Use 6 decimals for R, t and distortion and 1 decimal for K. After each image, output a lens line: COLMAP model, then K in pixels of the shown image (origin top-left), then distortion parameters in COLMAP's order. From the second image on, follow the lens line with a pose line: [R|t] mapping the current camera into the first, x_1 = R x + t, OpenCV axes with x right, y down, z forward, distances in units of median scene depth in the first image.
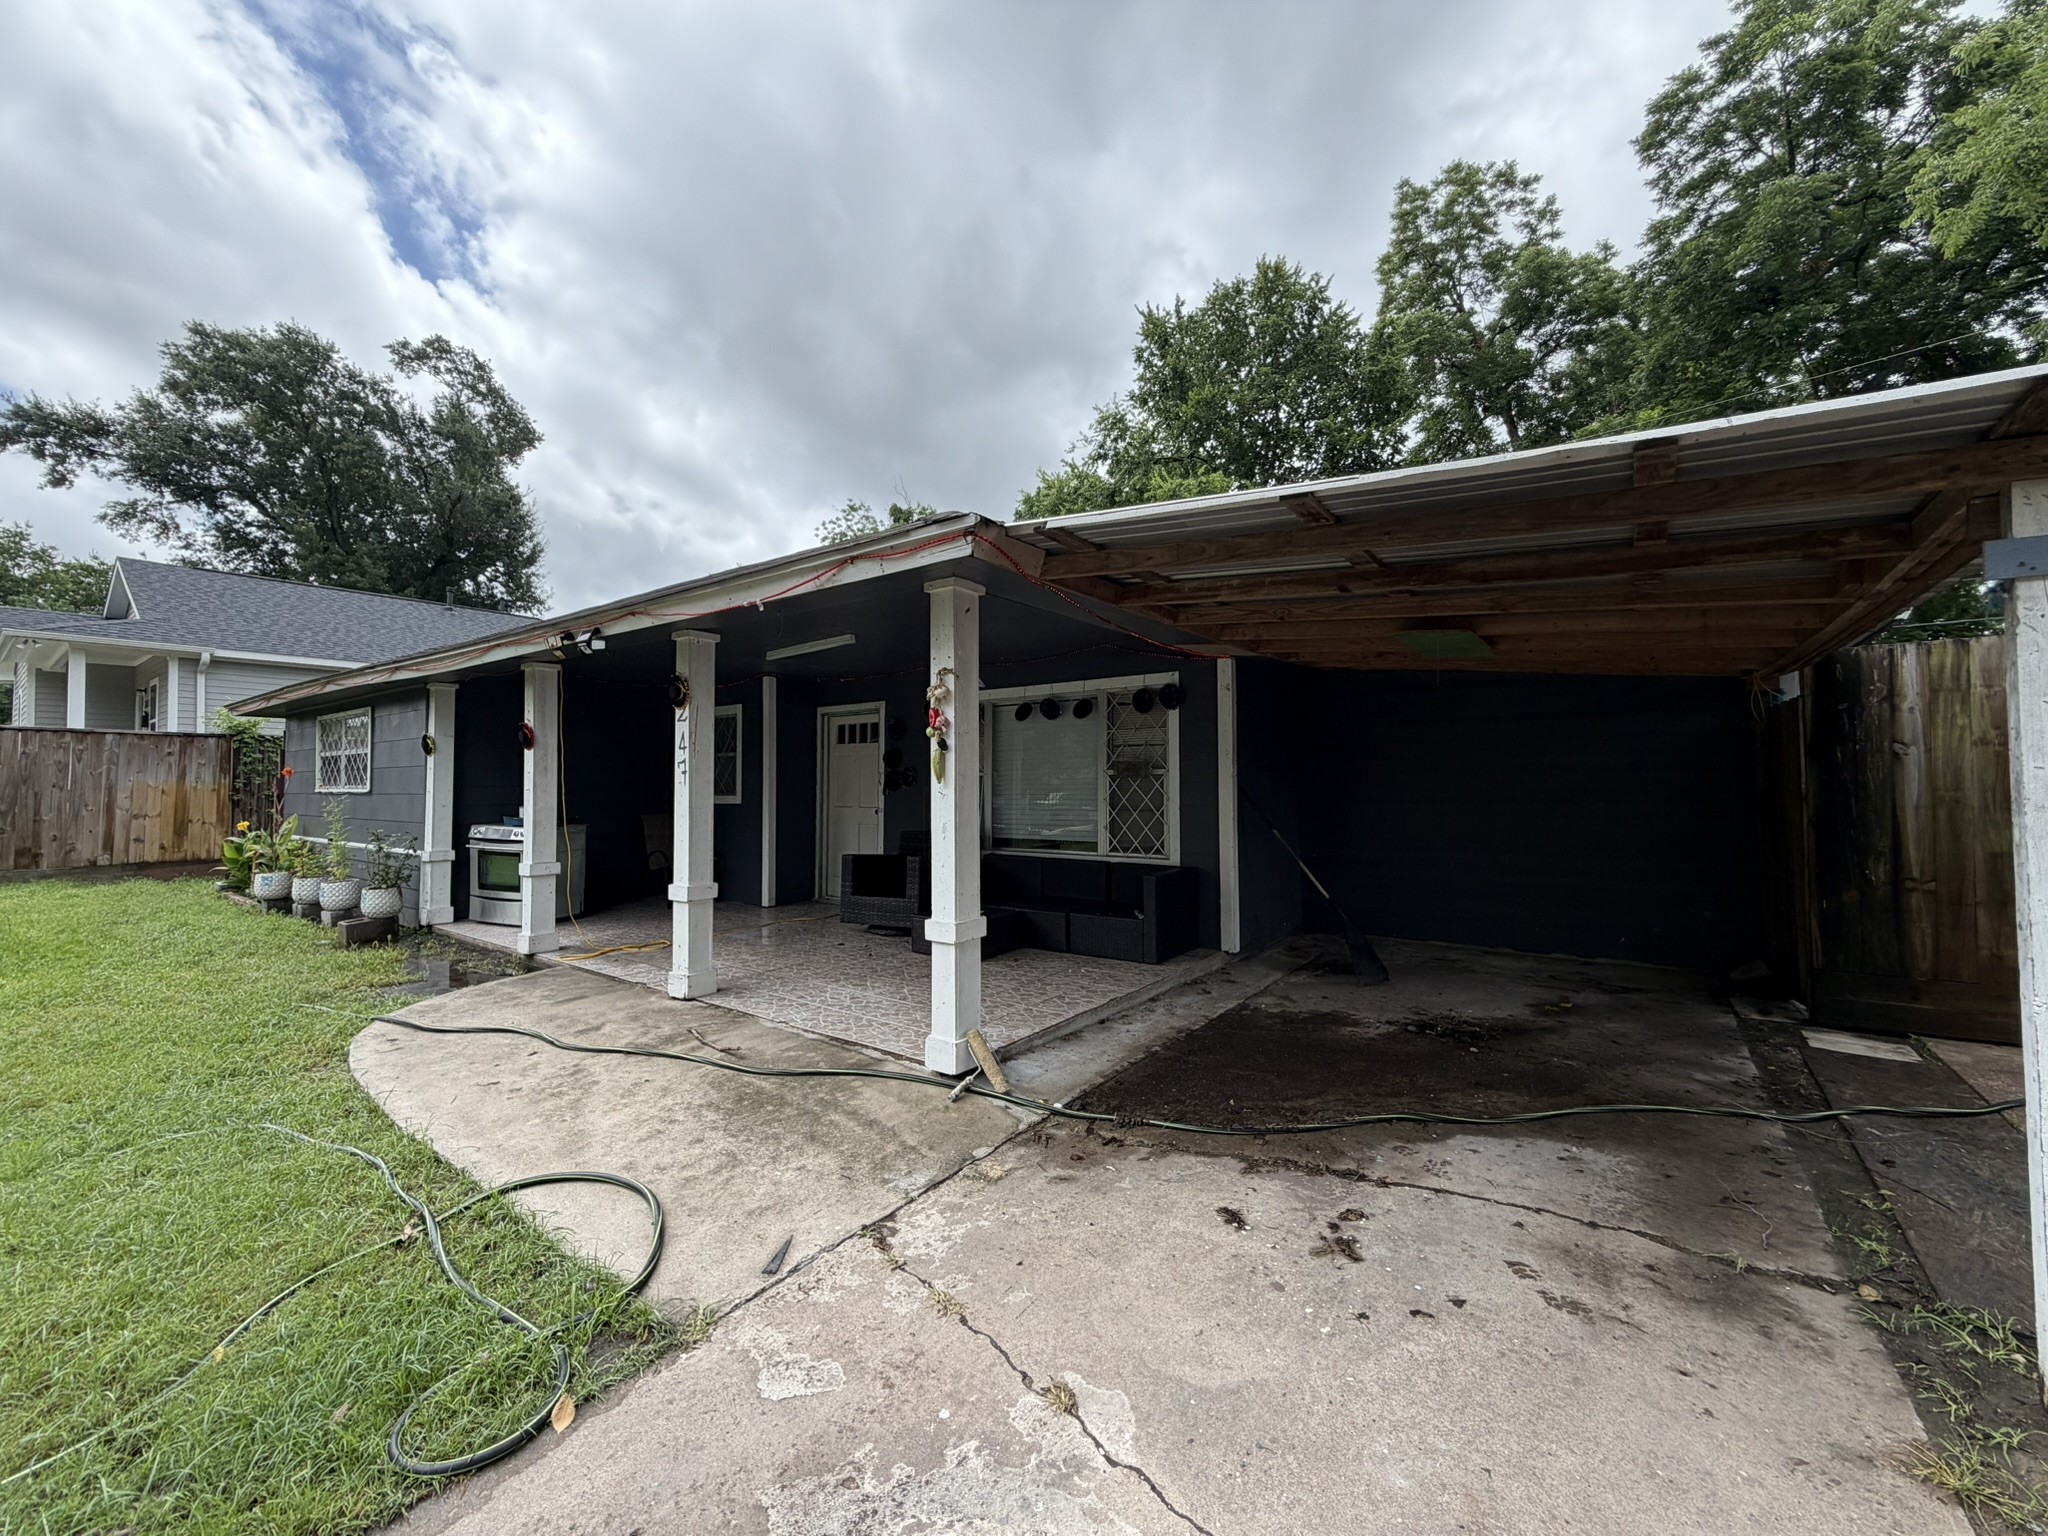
lens RADIAL K [[818.9, 0, 1026.8], [0, 818.9, 754.9], [0, 0, 1]] dist [-0.001655, 0.000253]
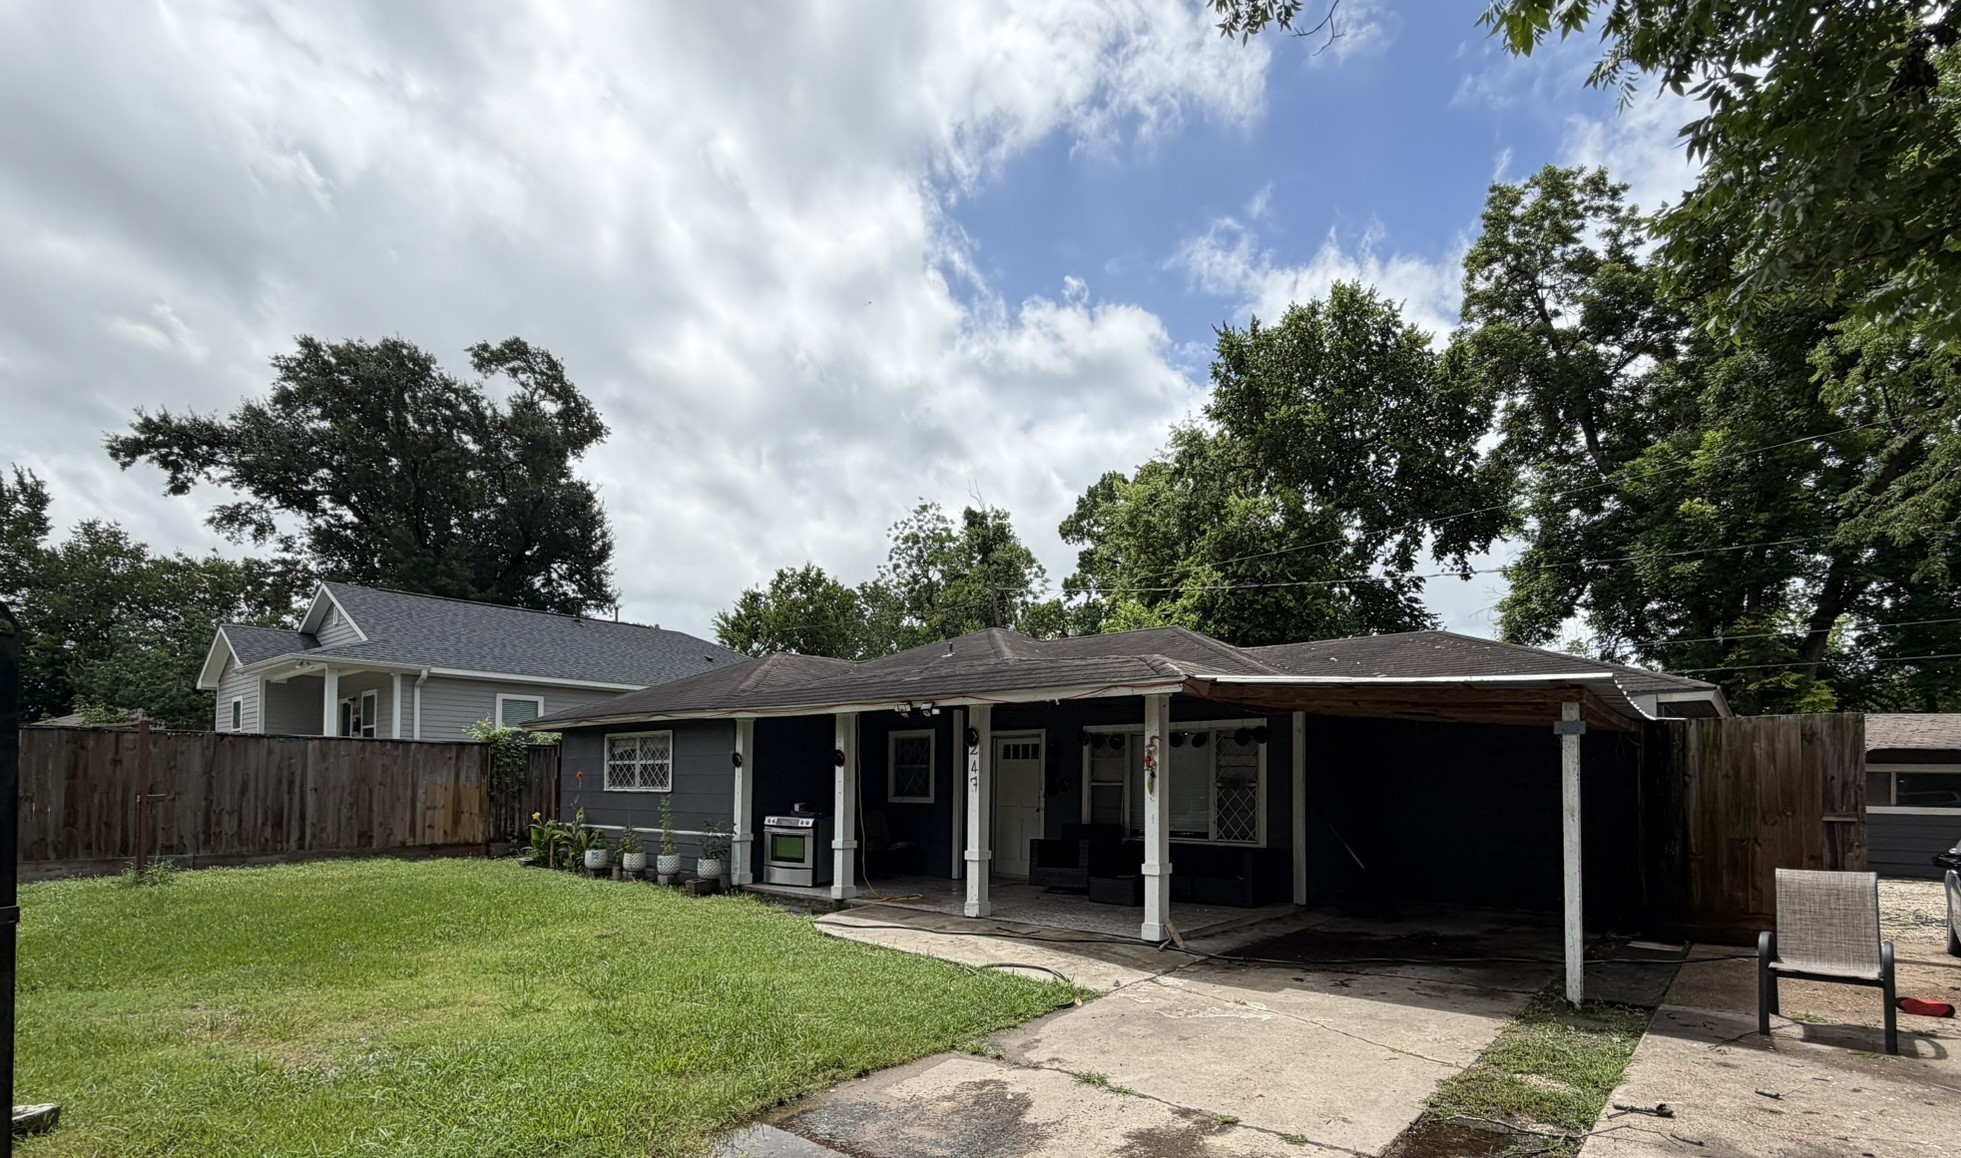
lens RADIAL K [[1114.7, 0, 982.1], [0, 1114.7, 732.8], [0, 0, 1]] dist [-0.024986, 0.075033]
pose [[0.999213, 0.008295, -0.038792, -0.101598], [-0.008531, 0.999946, -0.005931, -0.023272], [0.038740, 0.006257, 0.999230, -0.419934]]
